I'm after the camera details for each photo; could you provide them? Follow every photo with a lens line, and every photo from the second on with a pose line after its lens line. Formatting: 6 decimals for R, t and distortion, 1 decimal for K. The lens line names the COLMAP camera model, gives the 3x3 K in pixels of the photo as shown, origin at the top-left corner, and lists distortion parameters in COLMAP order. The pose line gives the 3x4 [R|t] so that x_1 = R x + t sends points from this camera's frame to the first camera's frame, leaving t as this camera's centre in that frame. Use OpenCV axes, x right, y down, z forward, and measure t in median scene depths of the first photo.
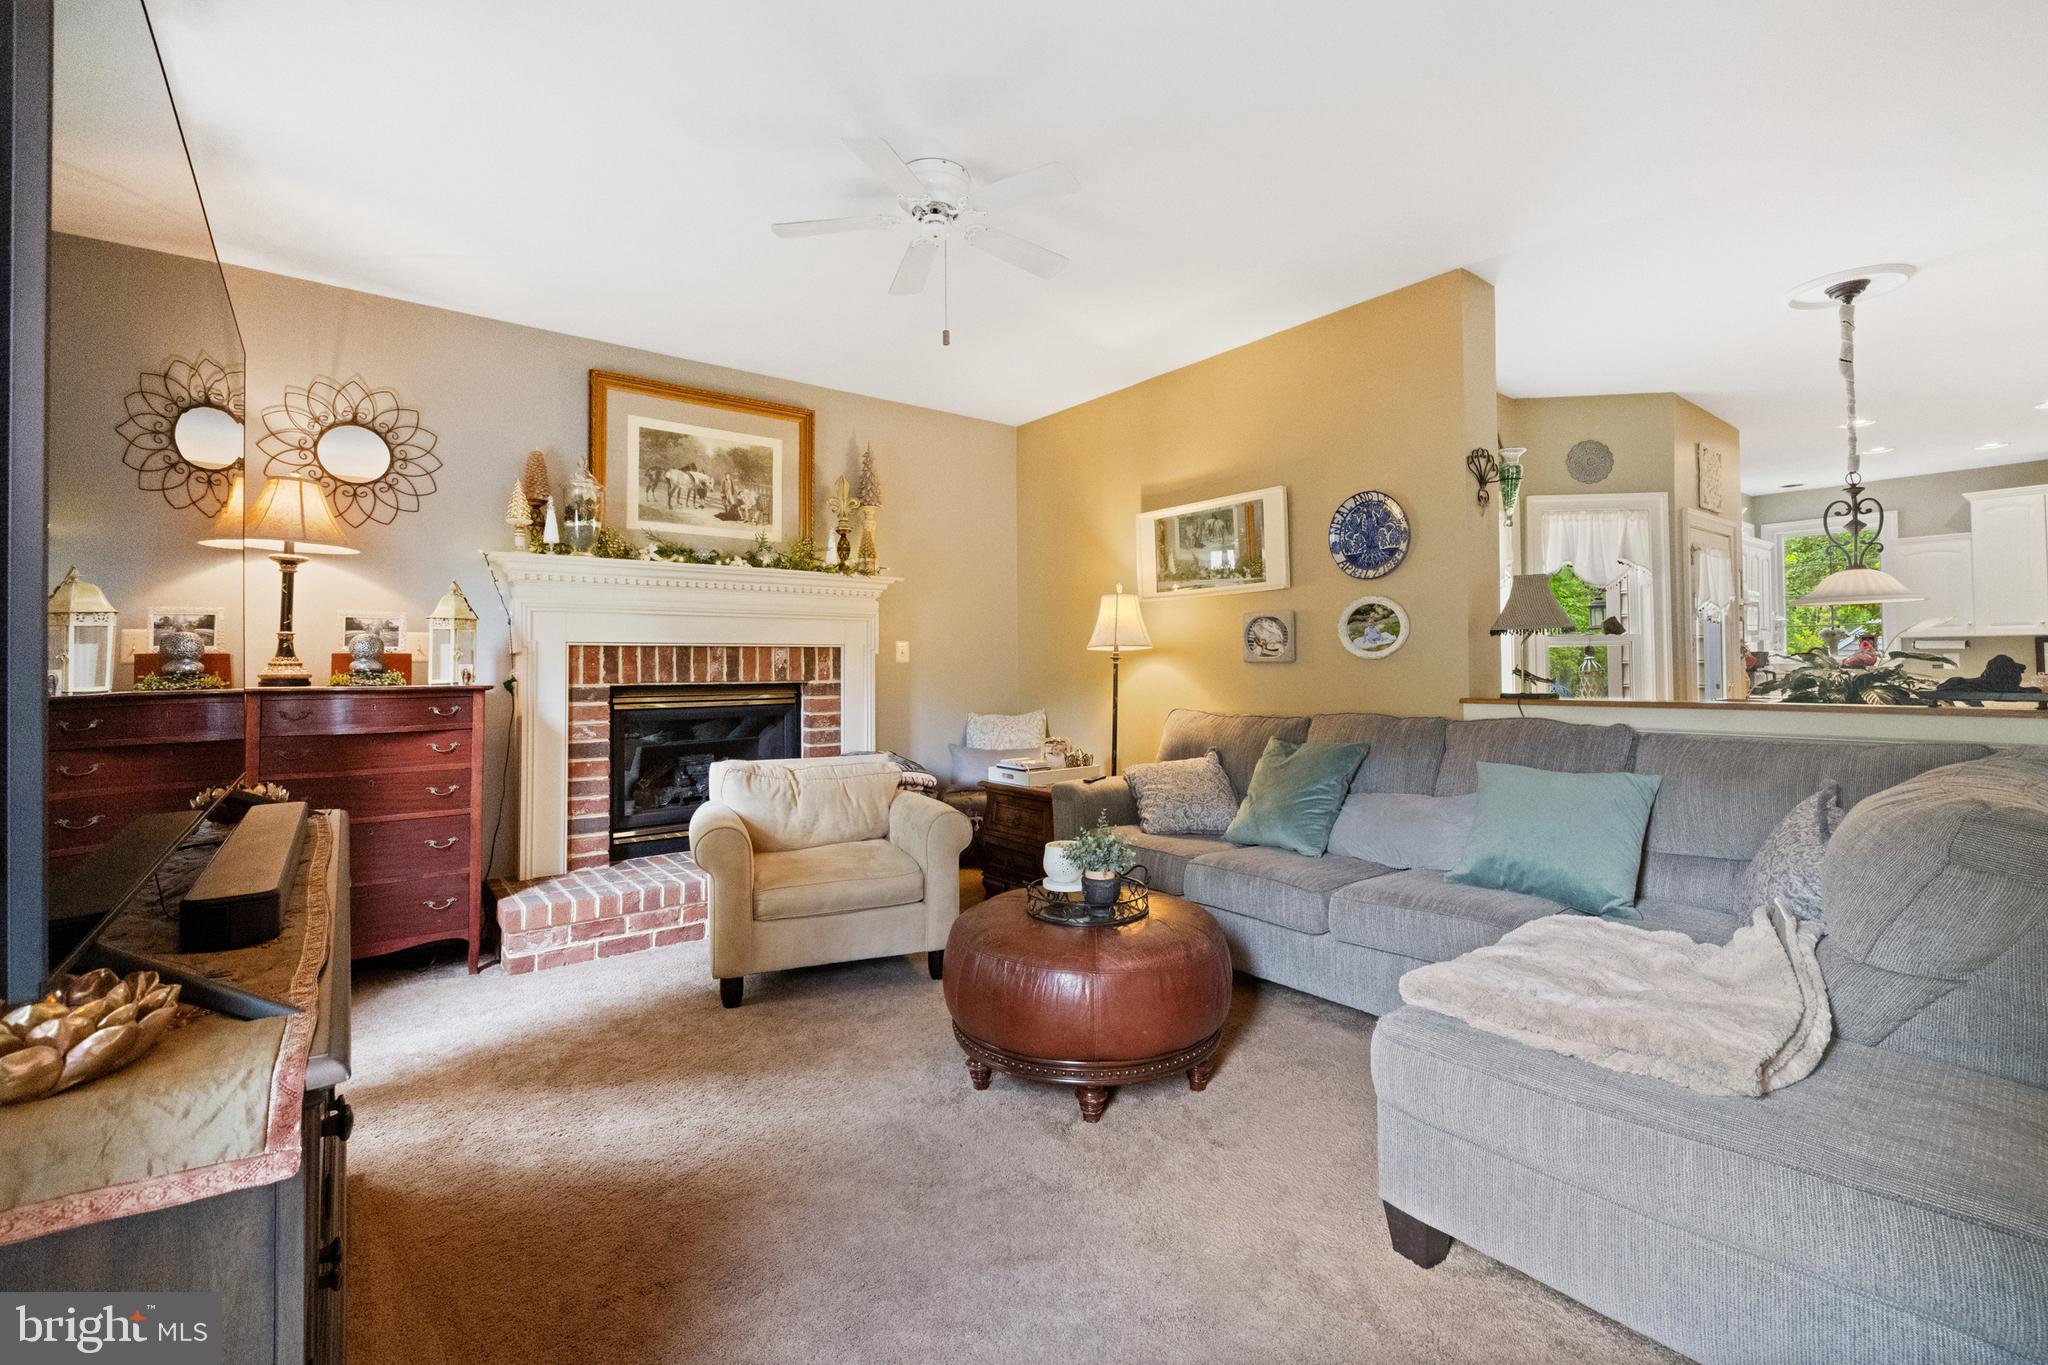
lens RADIAL K [[871.5, 0, 1024.0], [0, 871.5, 654.4], [0, 0, 1]] dist [0.001160, 0.000444]
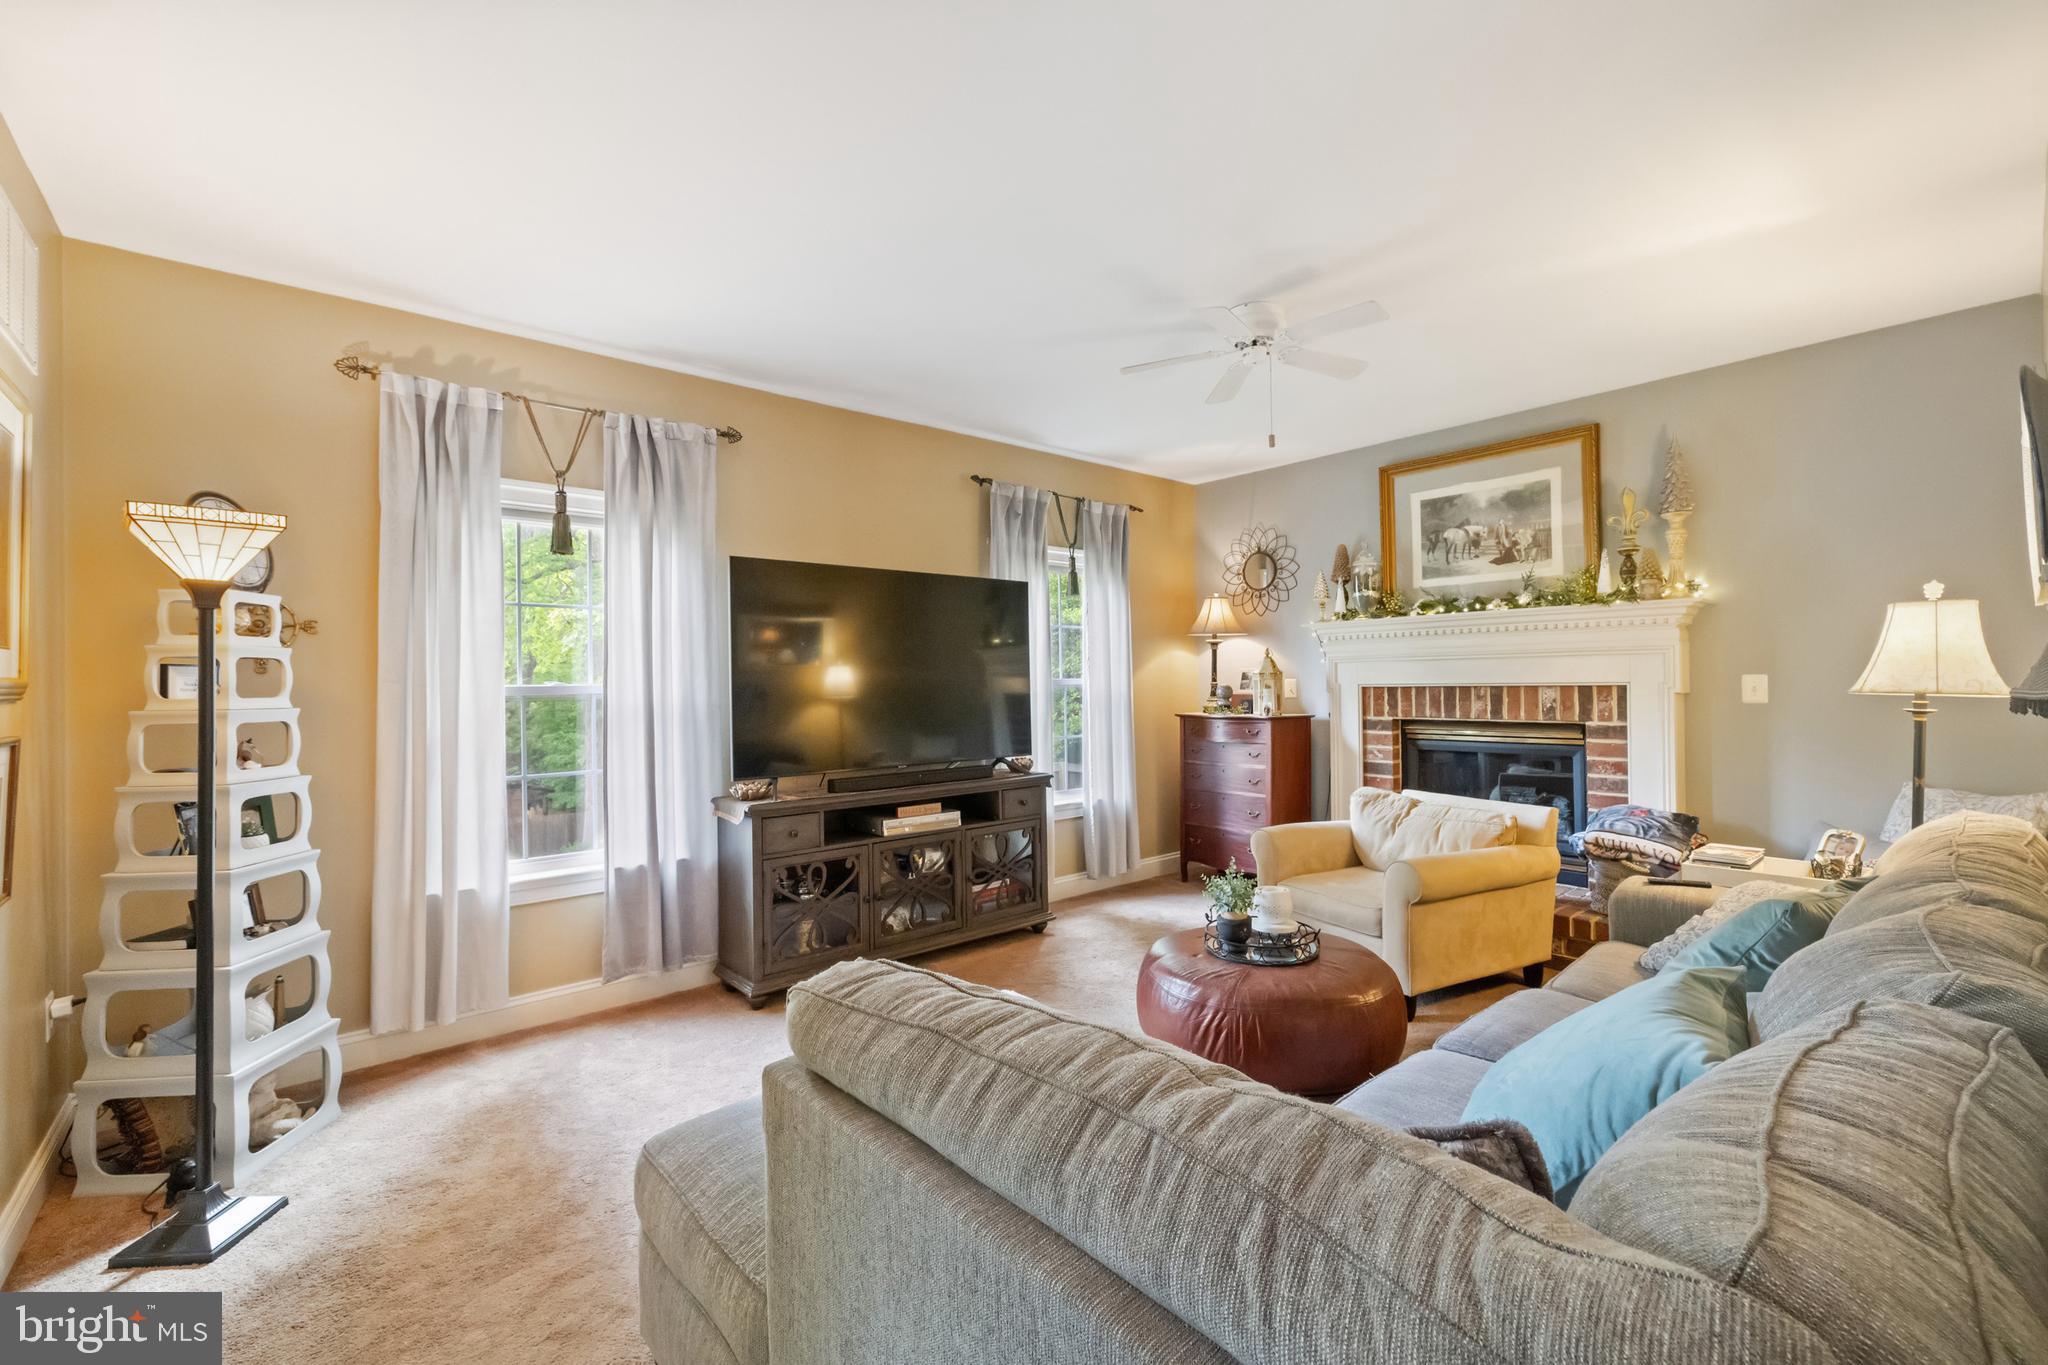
lens RADIAL K [[860.4, 0, 1025.2], [0, 860.4, 694.6], [0, 0, 1]] dist [0.001931, 0.000348]
pose [[0.043733, 0.020658, -0.998830, 0.703973], [0.027860, 0.999372, 0.021889, -0.038741], [0.998655, -0.028784, 0.043130, 0.407825]]
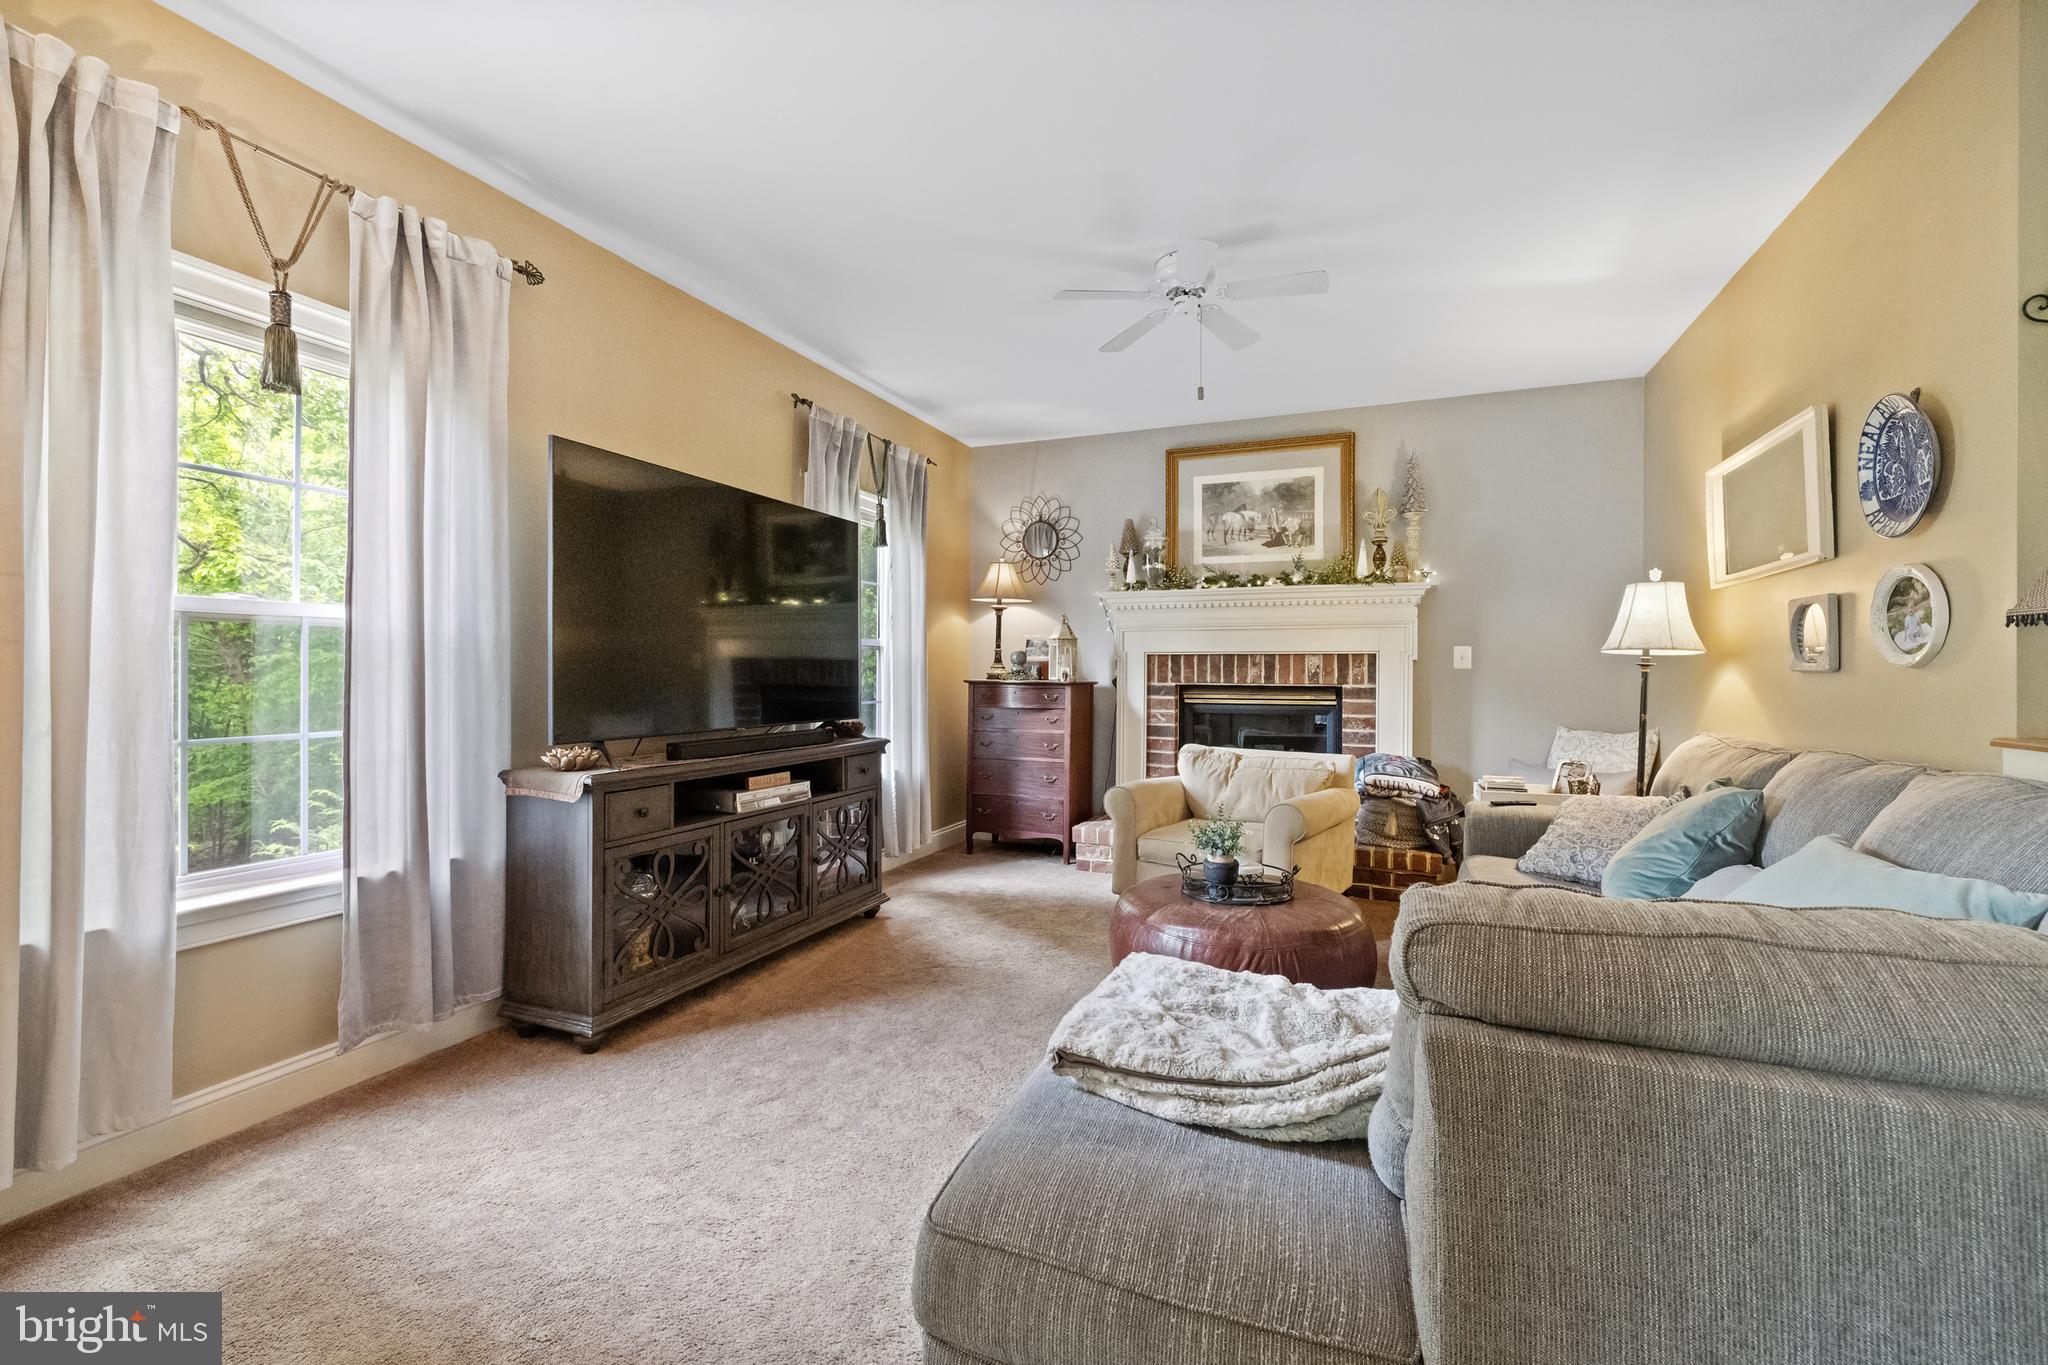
lens RADIAL K [[862.7, 0, 1025.0], [0, 862.7, 686.0], [0, 0, 1]] dist [0.001294, 0.000447]
pose [[0.488871, 0.023856, -0.872030, 0.548748], [0.003778, 0.999559, 0.029463, -0.001666], [0.872348, -0.017698, 0.488565, 0.143913]]
